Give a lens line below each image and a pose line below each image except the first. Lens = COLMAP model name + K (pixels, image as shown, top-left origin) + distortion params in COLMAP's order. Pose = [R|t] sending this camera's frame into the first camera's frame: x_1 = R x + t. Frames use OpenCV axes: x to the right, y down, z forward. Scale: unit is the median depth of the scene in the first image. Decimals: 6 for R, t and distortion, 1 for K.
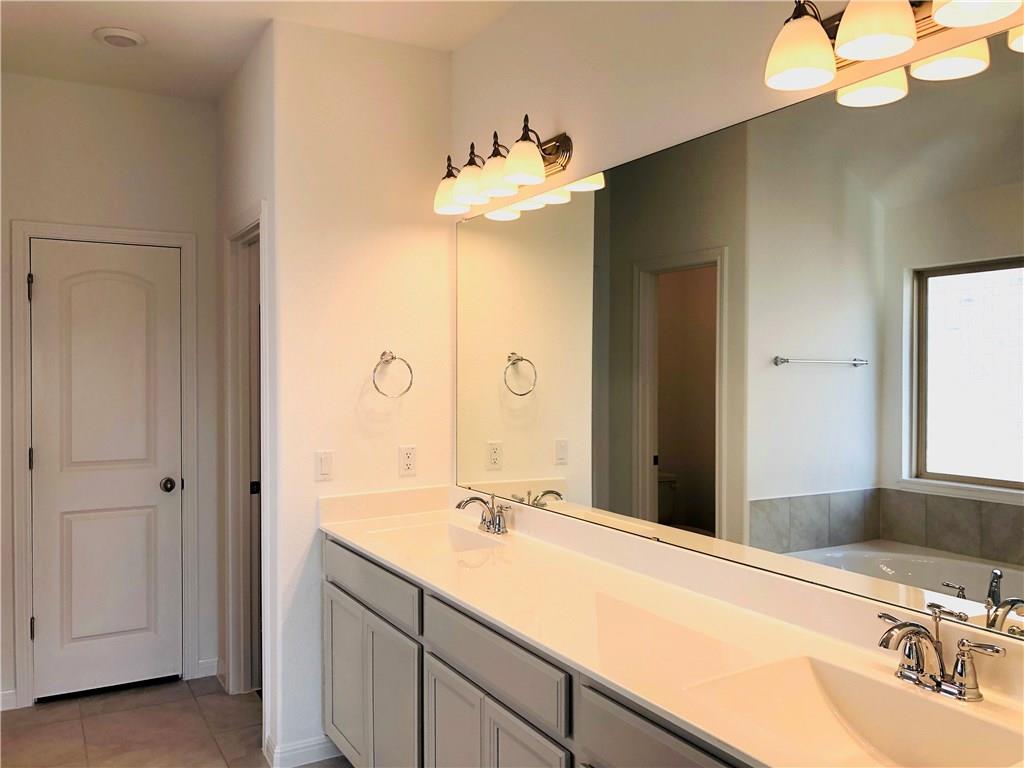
lens RADIAL K [[844.2, 0, 508.3], [0, 844.2, 382.2], [0, 0, 1]] dist [0.034111, -0.052277]
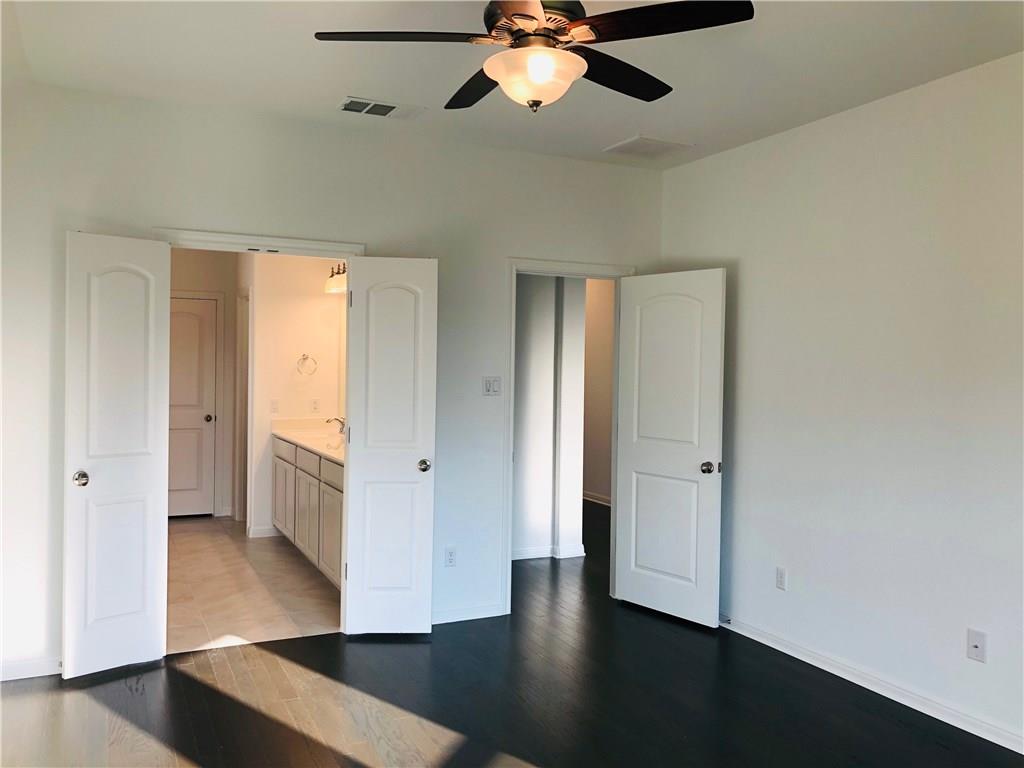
lens RADIAL K [[844.2, 0, 513.7], [0, 844.2, 383.8], [0, 0, 1]] dist [0.034111, -0.052277]
pose [[0.998373, 0.020296, -0.053289, 0.452236], [-0.019916, 0.999772, 0.007643, 0.010704], [0.053432, -0.006569, 0.998550, -1.023218]]
